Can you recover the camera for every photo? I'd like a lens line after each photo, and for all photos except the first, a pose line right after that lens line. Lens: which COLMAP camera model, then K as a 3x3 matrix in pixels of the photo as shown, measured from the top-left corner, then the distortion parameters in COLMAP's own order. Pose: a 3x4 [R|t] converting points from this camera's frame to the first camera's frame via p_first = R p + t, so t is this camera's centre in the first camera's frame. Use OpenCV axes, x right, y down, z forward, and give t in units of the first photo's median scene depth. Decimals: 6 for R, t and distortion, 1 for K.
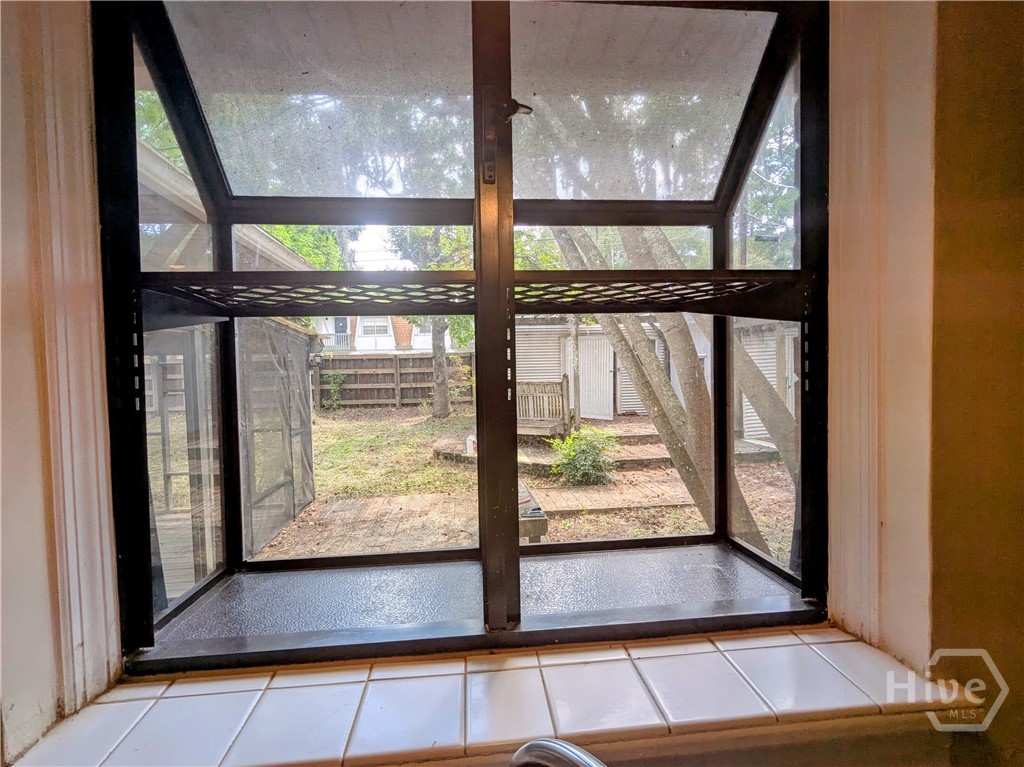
lens RADIAL K [[483.3, 0, 509.6], [0, 483.3, 383.0], [0, 0, 1]] dist [0.001209, 0.000775]
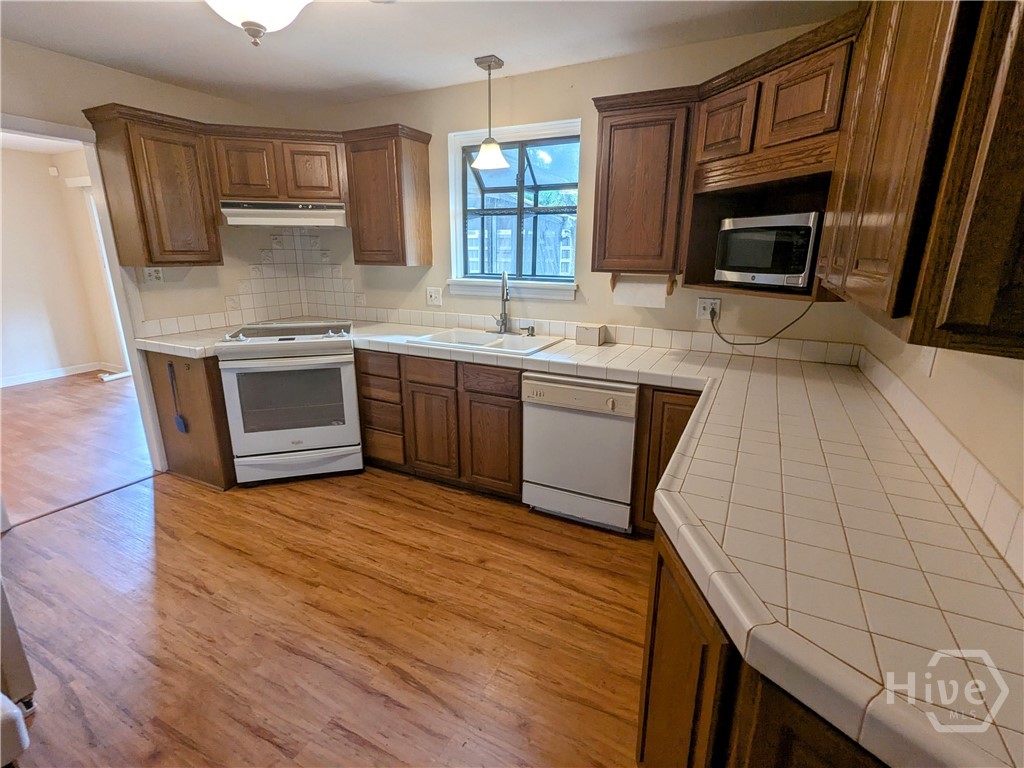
lens RADIAL K [[483.3, 0, 513.5], [0, 483.3, 385.1], [0, 0, 1]] dist [0.001209, 0.000775]
pose [[0.848763, 0.168969, -0.501049, 2.162411], [-0.041800, 0.966045, 0.254972, 0.224804], [0.527118, -0.195467, 0.827006, -2.859046]]
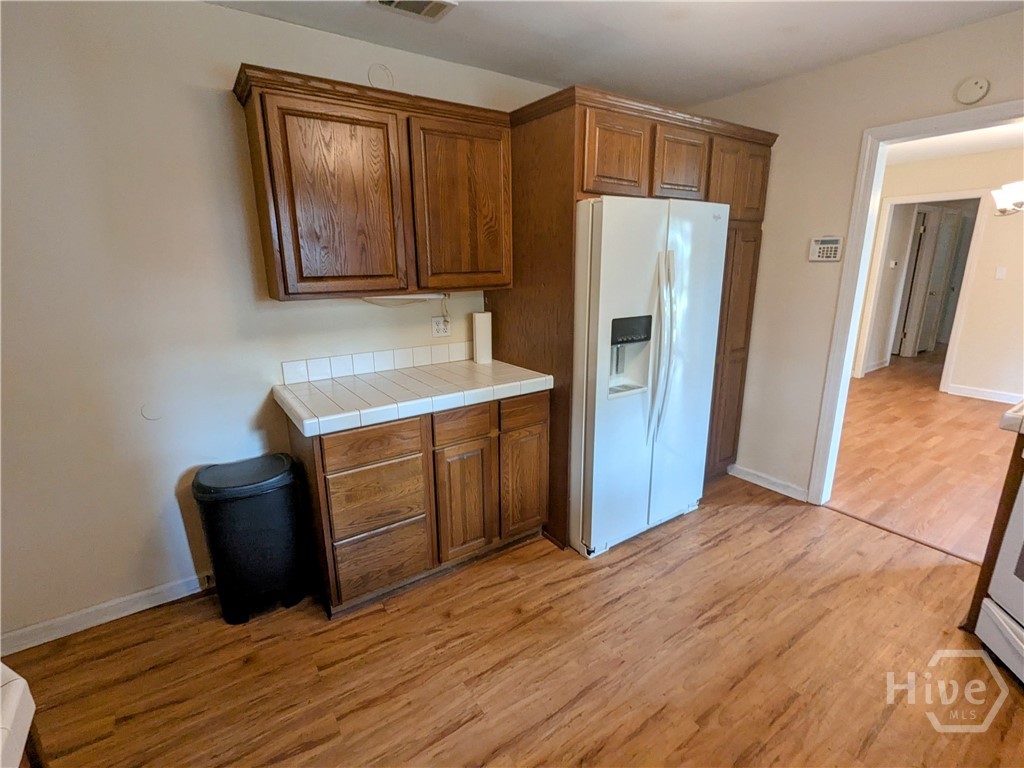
lens RADIAL K [[483.3, 0, 512.6], [0, 483.3, 384.4], [0, 0, 1]] dist [0.001209, 0.000775]
pose [[-0.866225, 0.159158, -0.473628, 1.423934], [0.017238, 0.956866, 0.290019, 0.148420], [0.499357, 0.243058, -0.831604, -0.476313]]
